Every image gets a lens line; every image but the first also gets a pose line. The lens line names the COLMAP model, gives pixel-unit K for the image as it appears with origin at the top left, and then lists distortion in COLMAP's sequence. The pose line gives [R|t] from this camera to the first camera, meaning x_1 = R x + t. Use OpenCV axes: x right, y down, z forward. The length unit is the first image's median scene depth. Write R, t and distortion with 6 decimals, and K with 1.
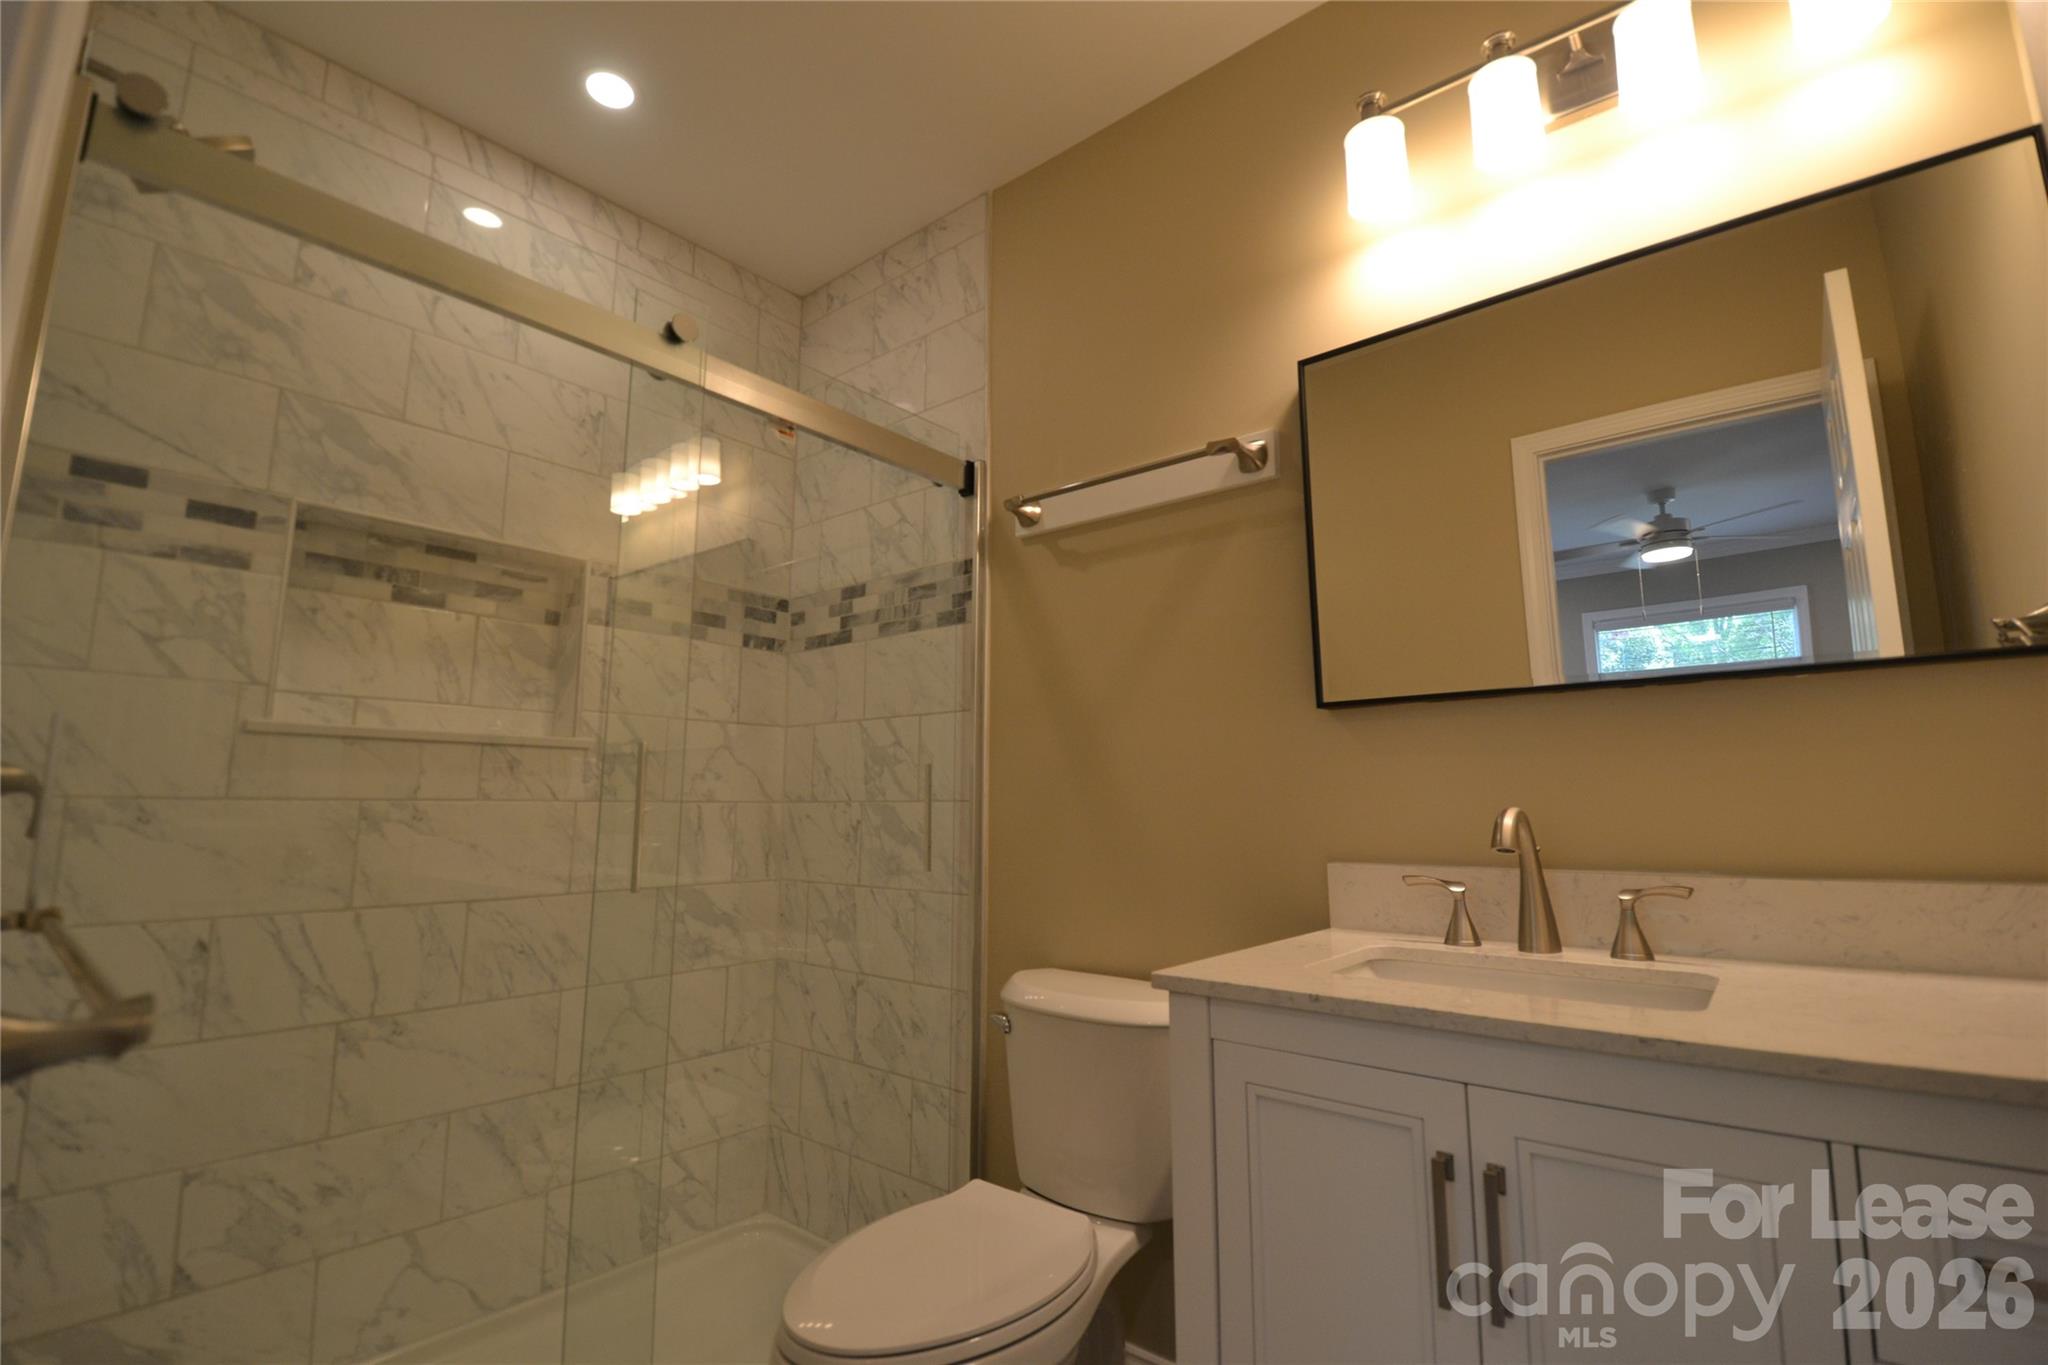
lens RADIAL K [[911.2, 0, 1026.7], [0, 911.2, 667.1], [0, 0, 1]] dist [0.021691, -0.026079]
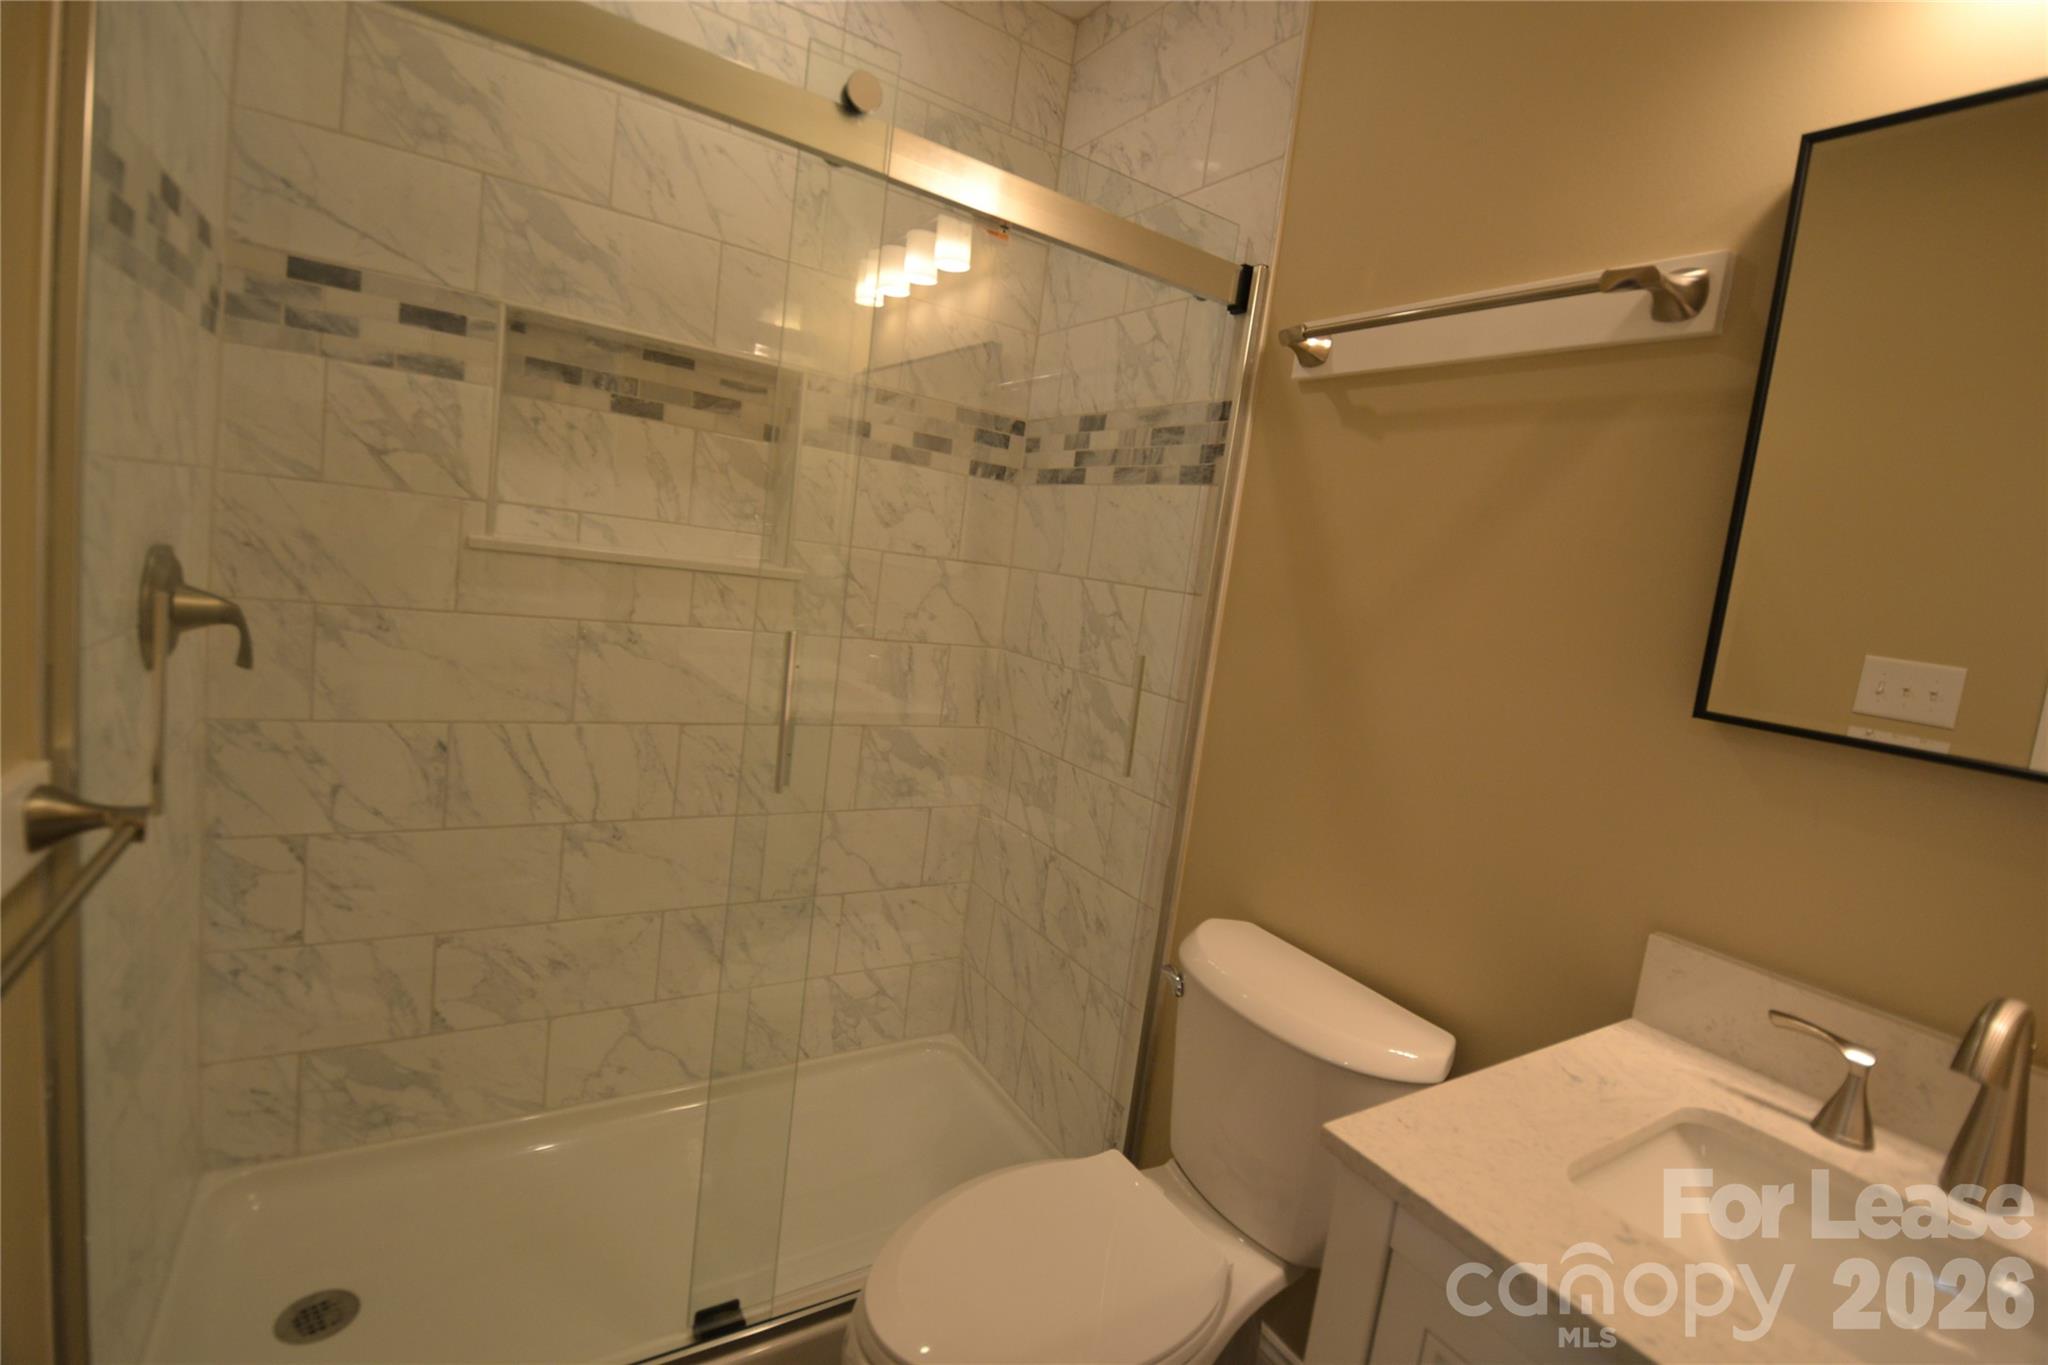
lens RADIAL K [[918.9, 0, 1022.4], [0, 918.9, 672.8], [0, 0, 1]] dist [0.029345, -0.034224]
pose [[0.944812, 0.154369, -0.288963, 0.039339], [-0.079284, 0.963549, 0.255514, -0.094700], [0.317874, -0.218502, 0.922612, 0.191398]]
